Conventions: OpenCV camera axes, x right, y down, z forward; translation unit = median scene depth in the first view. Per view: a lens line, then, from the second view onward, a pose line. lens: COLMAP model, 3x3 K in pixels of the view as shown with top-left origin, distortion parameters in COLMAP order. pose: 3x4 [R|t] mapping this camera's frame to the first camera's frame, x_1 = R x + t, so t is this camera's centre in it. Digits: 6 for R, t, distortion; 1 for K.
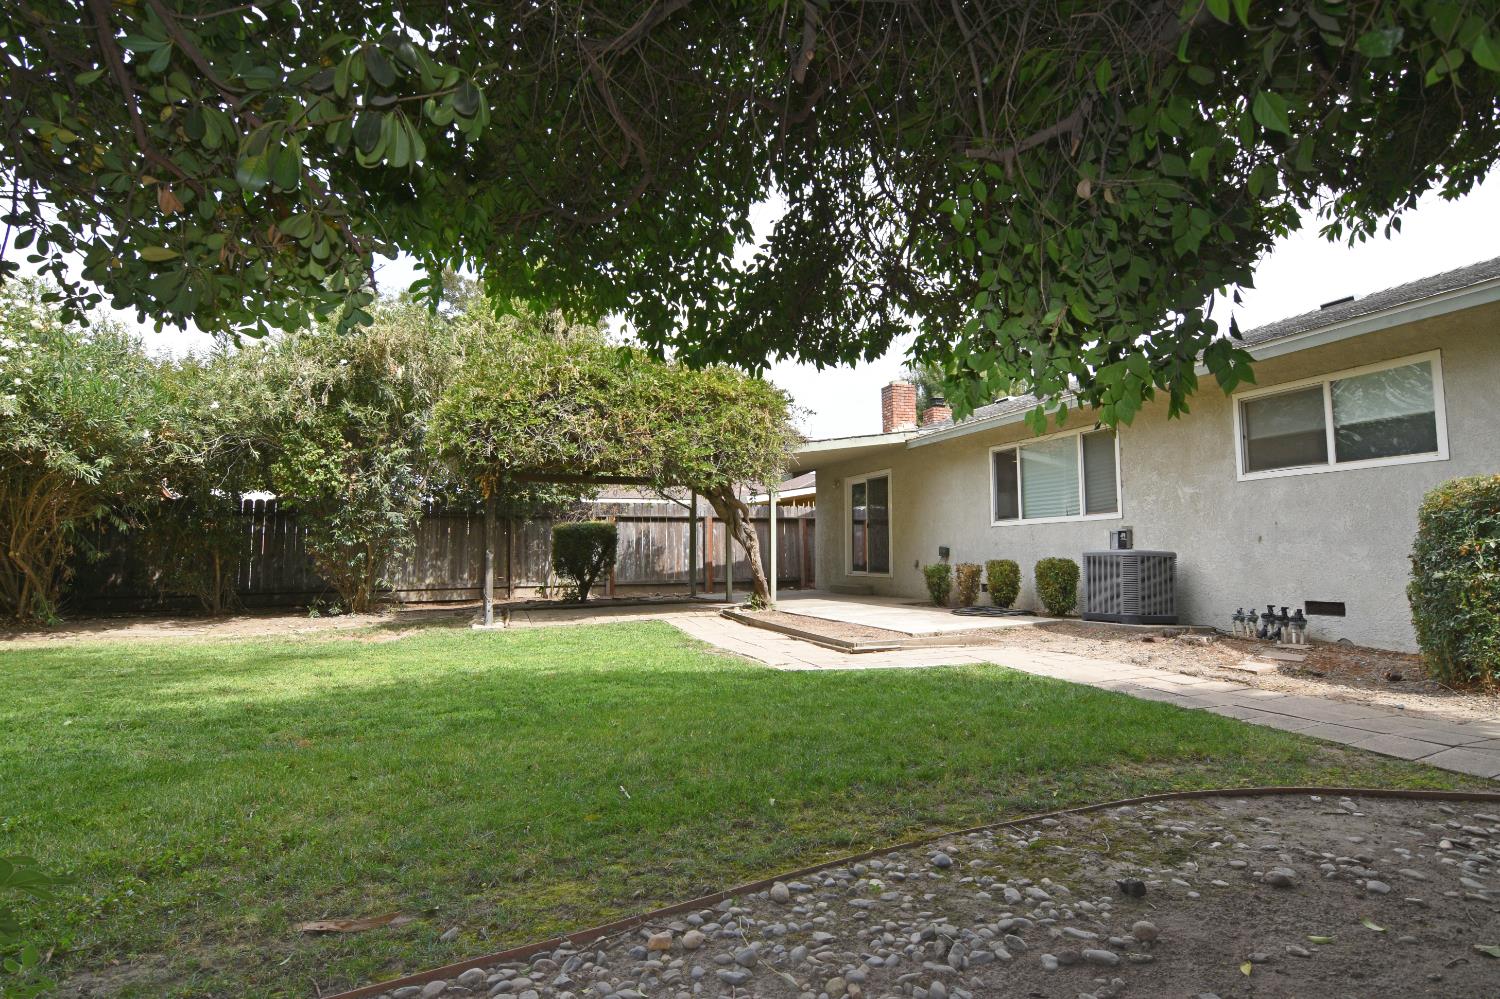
lens RADIAL K [[720.8, 0, 752.1], [0, 720.8, 496.2], [0, 0, 1]] dist [-0.015105, -0.006313]
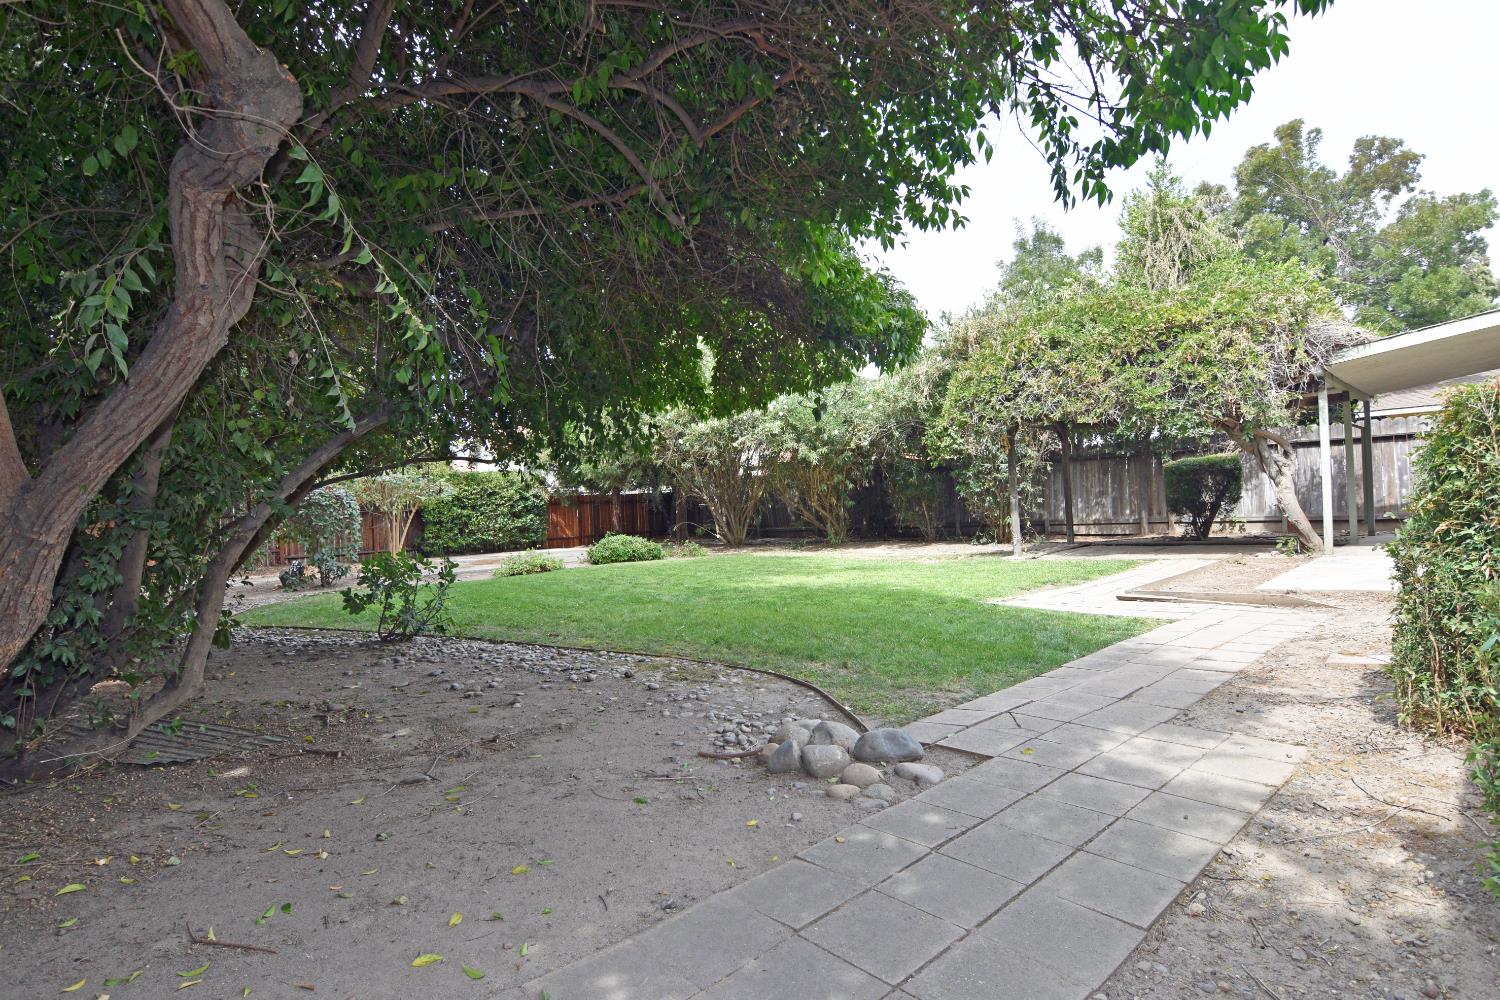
lens RADIAL K [[720.8, 0, 755.9], [0, 720.8, 504.9], [0, 0, 1]] dist [-0.015105, -0.006313]
pose [[0.430909, -0.011618, -0.902320, 0.465008], [0.112383, 0.992824, 0.040886, -0.007327], [0.895370, -0.119023, 0.429122, 0.068719]]
